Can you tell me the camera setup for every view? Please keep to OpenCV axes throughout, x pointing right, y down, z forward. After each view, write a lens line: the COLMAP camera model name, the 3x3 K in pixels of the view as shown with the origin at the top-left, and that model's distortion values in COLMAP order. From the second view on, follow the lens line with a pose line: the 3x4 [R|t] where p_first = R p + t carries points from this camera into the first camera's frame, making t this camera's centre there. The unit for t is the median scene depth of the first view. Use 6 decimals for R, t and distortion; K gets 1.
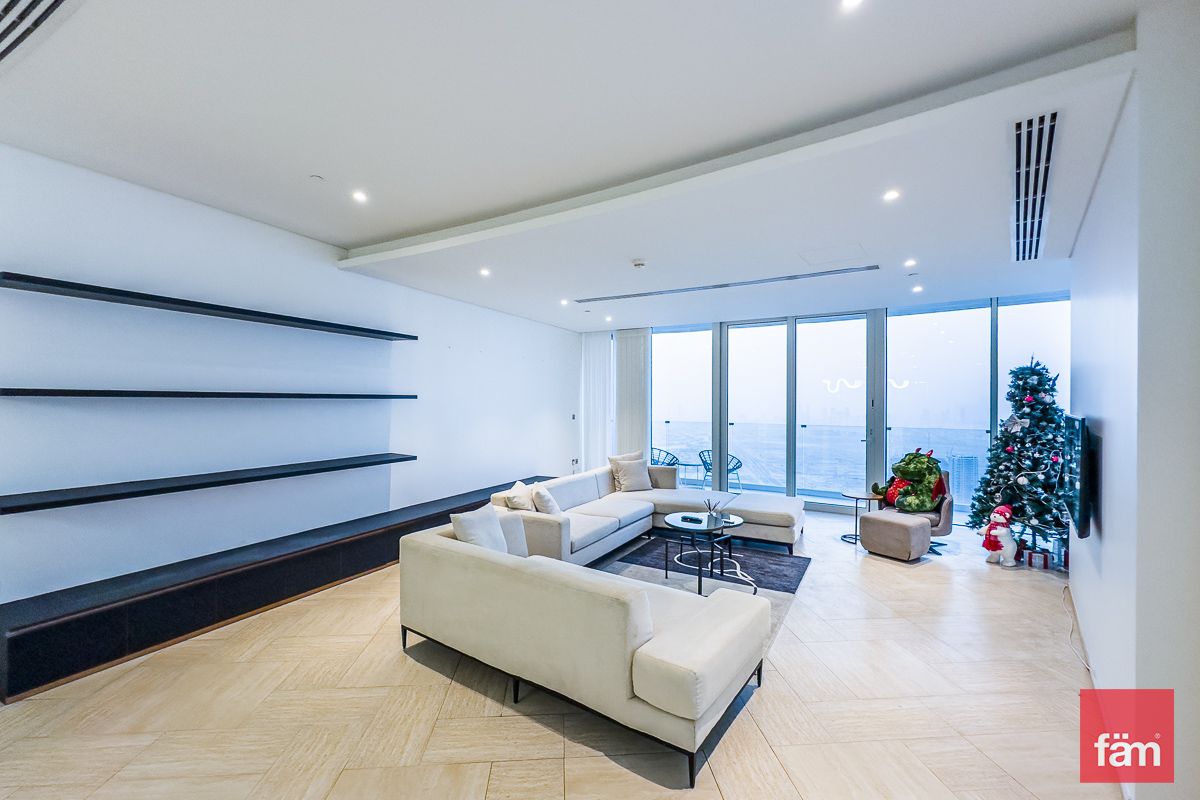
lens RADIAL K [[484.6, 0, 601.8], [0, 484.6, 400.7], [0, 0, 1]] dist [-0.002501, 0.000849]
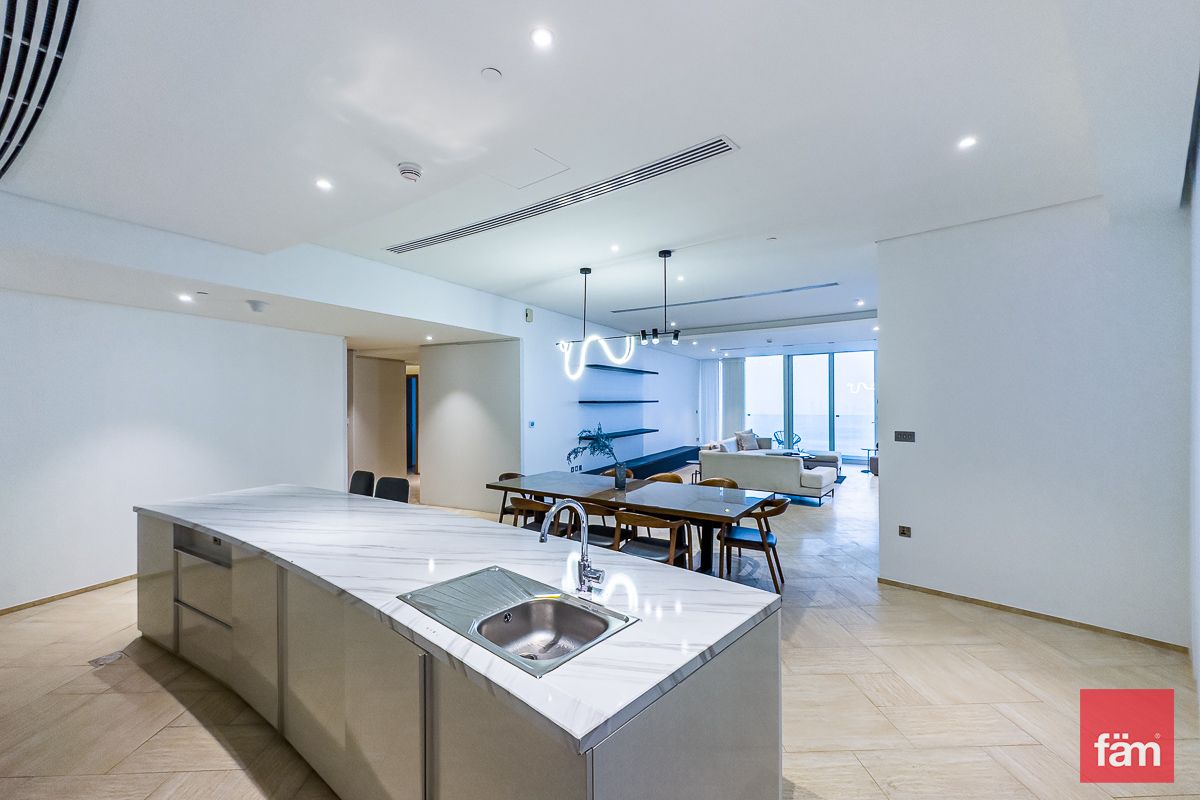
lens RADIAL K [[484.6, 0, 592.5], [0, 484.6, 402.8], [0, 0, 1]] dist [-0.002501, 0.000849]
pose [[0.999044, -0.011669, -0.042132, -0.564969], [0.011887, 0.999917, 0.004922, -0.014865], [0.042071, -0.005418, 0.999100, -1.085035]]
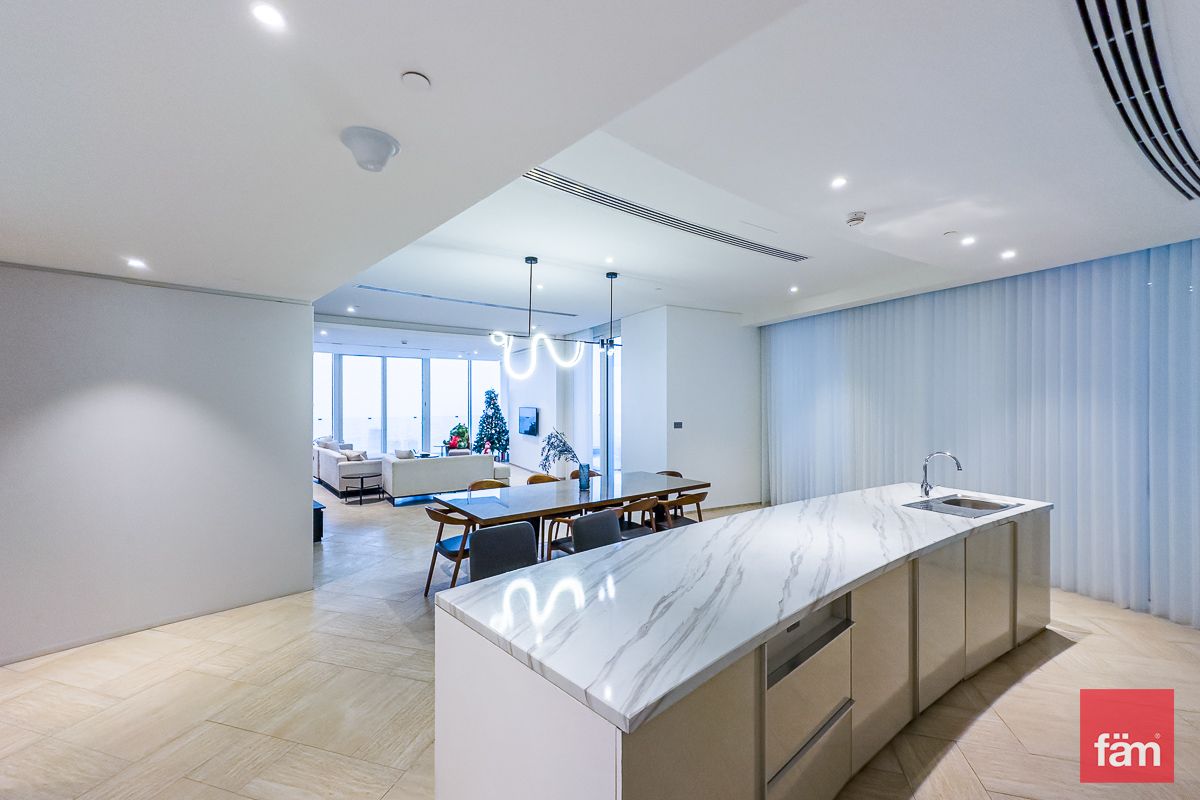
lens RADIAL K [[484.6, 0, 605.7], [0, 484.6, 403.4], [0, 0, 1]] dist [-0.002501, 0.000849]
pose [[0.328490, -0.010372, 0.944451, -1.459563], [0.001202, 0.999943, 0.010563, -0.024472], [-0.944507, -0.002335, 0.328483, -0.495671]]
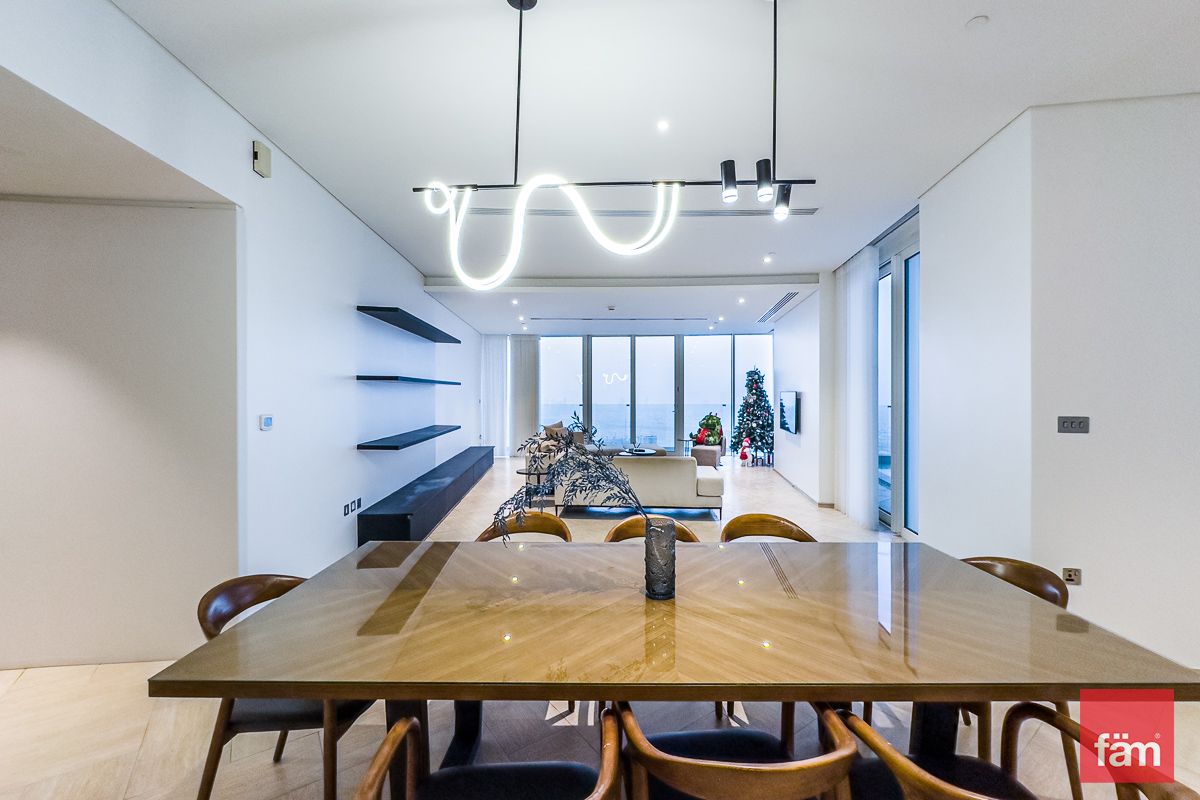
lens RADIAL K [[484.6, 0, 599.8], [0, 484.6, 394.4], [0, 0, 1]] dist [-0.002501, 0.000849]
pose [[0.847683, -0.006140, 0.530467, -0.768811], [0.003443, 0.999976, 0.006072, 0.016036], [-0.530491, -0.003321, 0.847684, -0.402482]]
